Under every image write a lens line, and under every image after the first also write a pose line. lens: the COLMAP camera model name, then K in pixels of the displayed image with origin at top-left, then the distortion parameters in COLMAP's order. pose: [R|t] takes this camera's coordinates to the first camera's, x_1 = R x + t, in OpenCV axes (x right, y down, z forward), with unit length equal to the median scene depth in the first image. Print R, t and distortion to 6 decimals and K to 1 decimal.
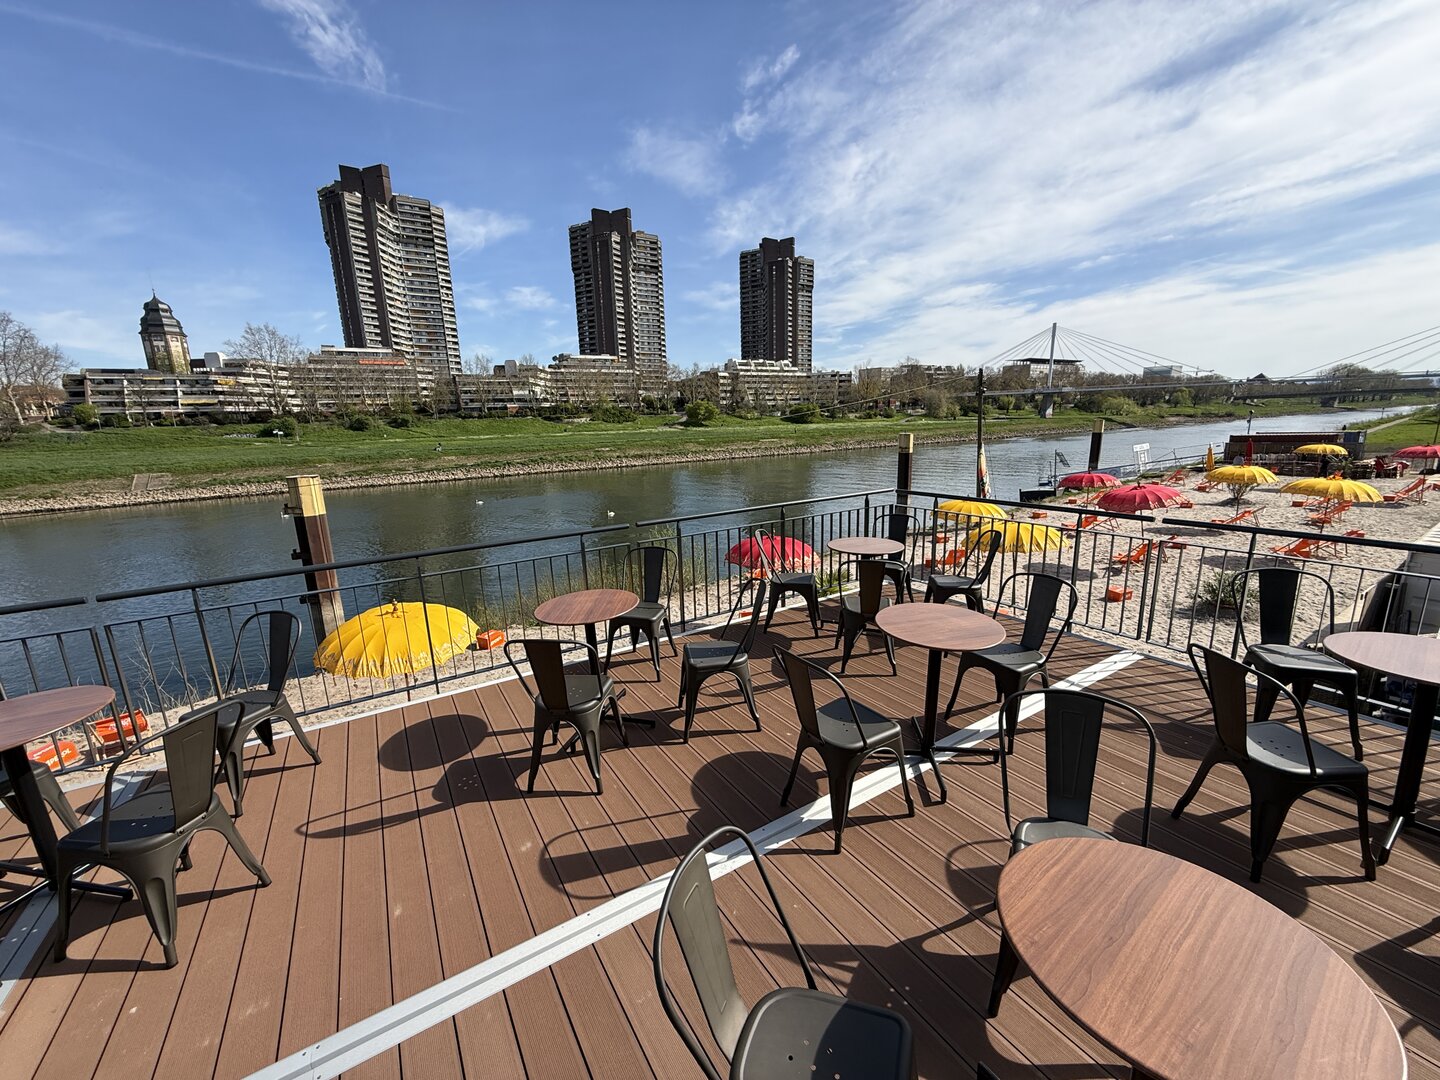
lens RADIAL K [[571.1, 0, 719.8], [0, 571.1, 545.5], [0, 0, 1]] dist [0.000117, 0.000044]
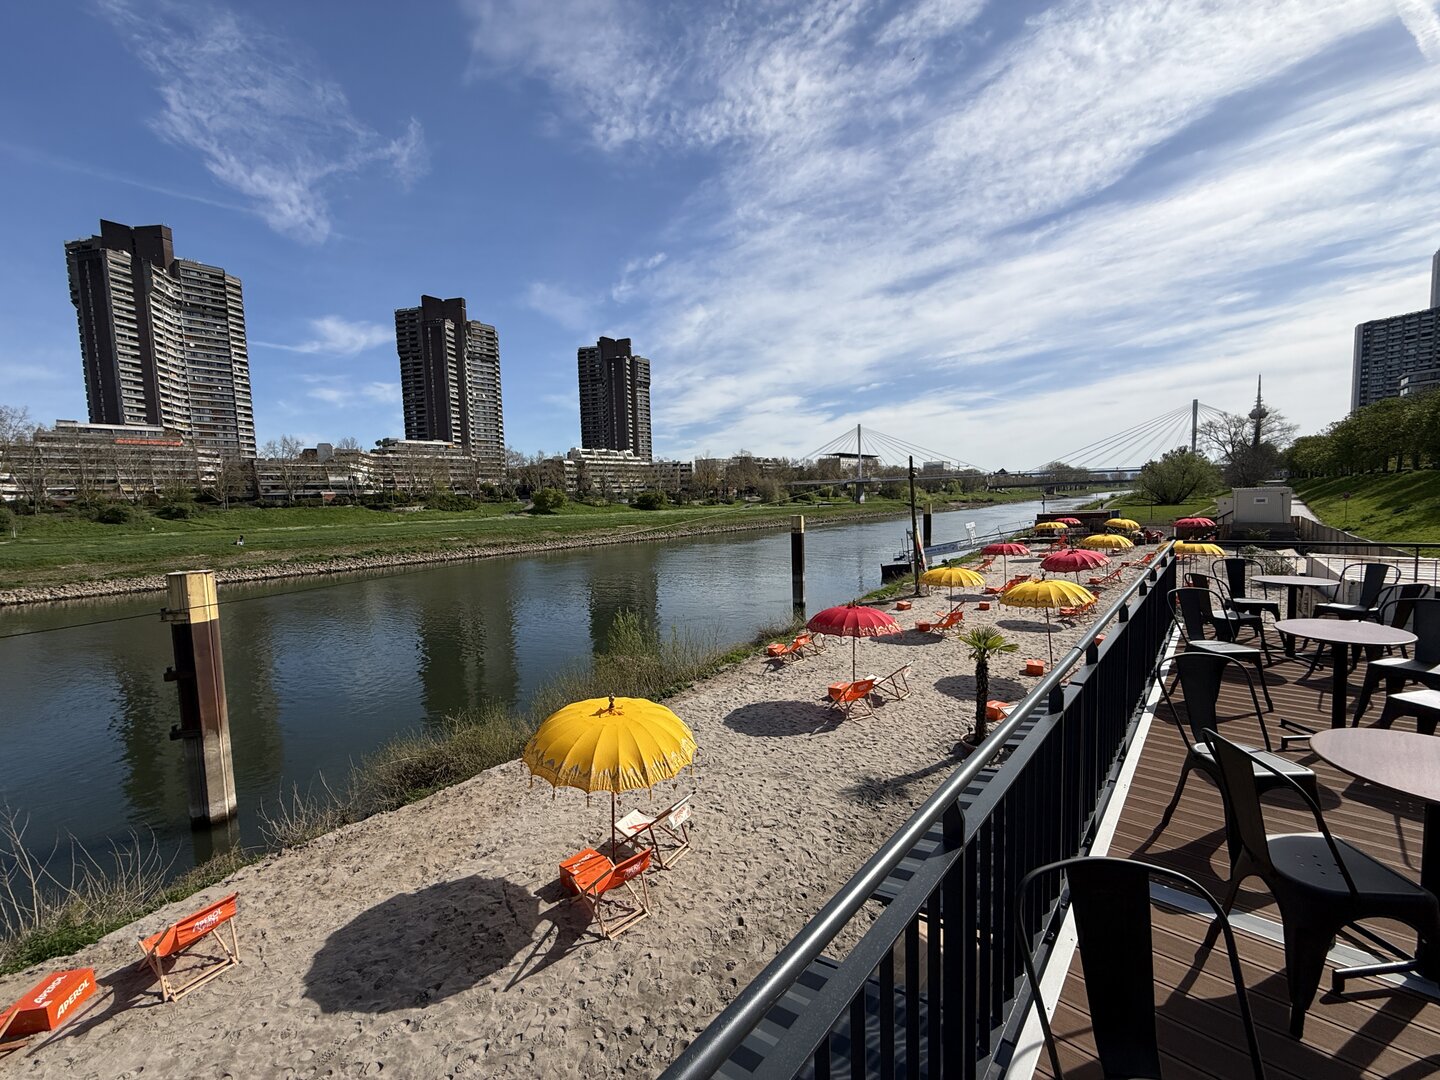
lens RADIAL K [[574.1, 0, 717.1], [0, 574.1, 544.1], [0, 0, 1]] dist [0.000994, -0.000026]
pose [[0.960225, -0.025417, 0.278068, -0.029044], [0.067532, 0.987424, -0.142946, 0.000367], [-0.270938, 0.156038, 0.949866, 0.005408]]
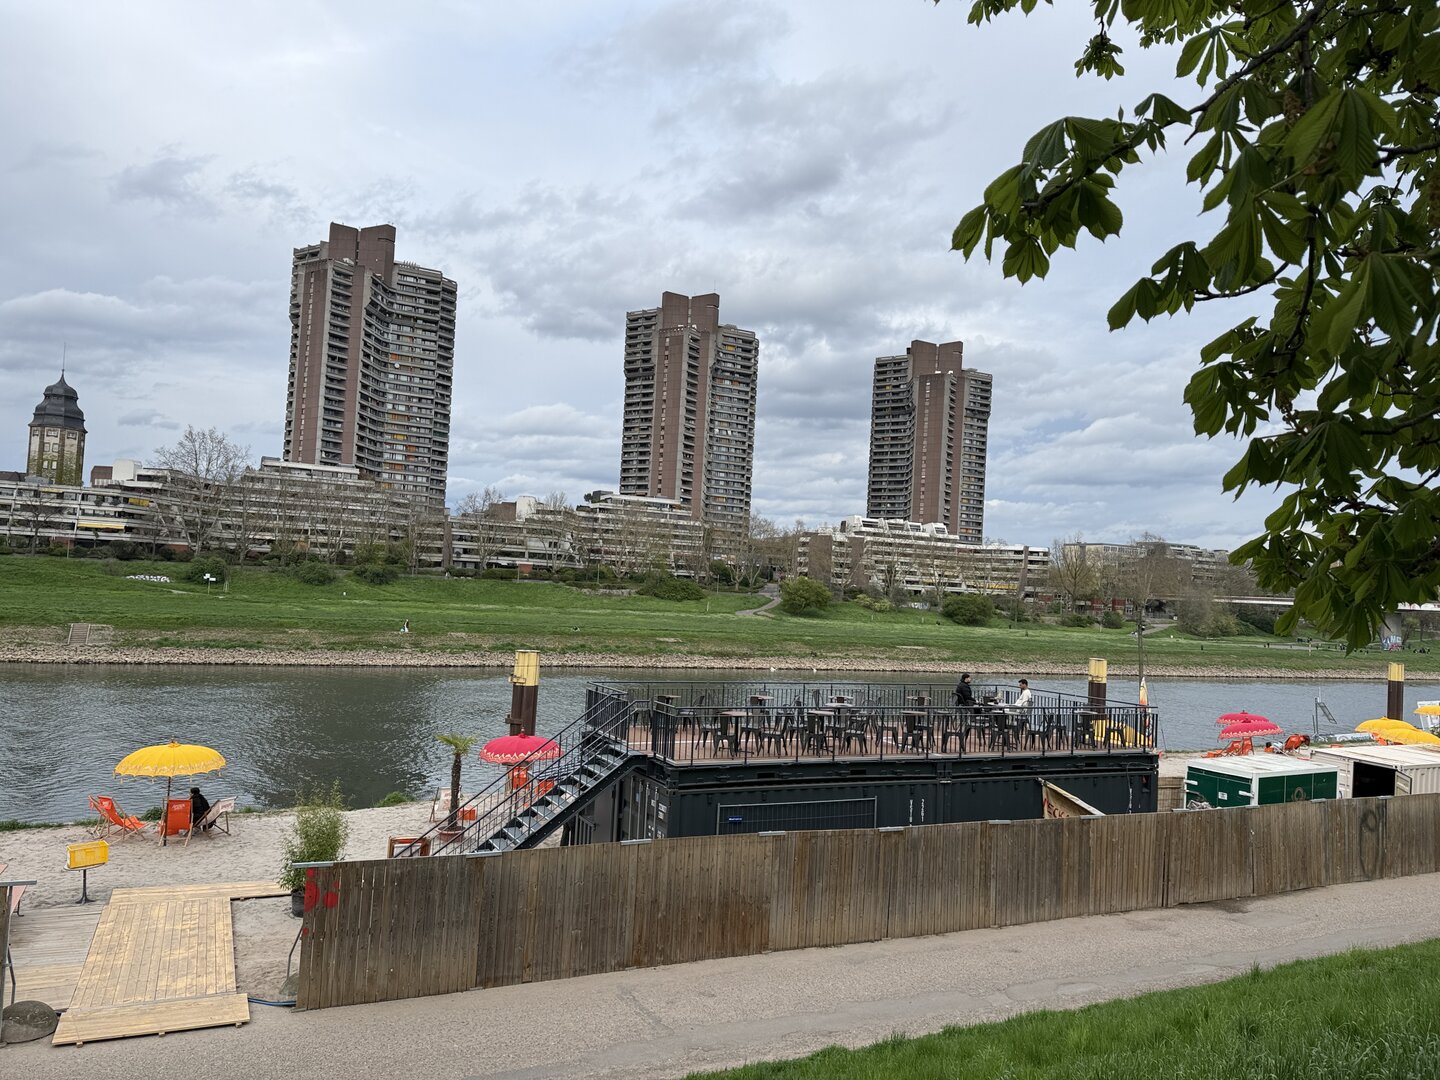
lens RADIAL K [[1006.1, 0, 720.4], [0, 1006.1, 567.3], [0, 0, 1]] dist [0.161565, -0.271284]
pose [[0.992524, 0.078506, -0.093454, -0.020187], [-0.098926, 0.965912, -0.239222, 0.017693], [0.071488, 0.246679, 0.966457, -0.107723]]
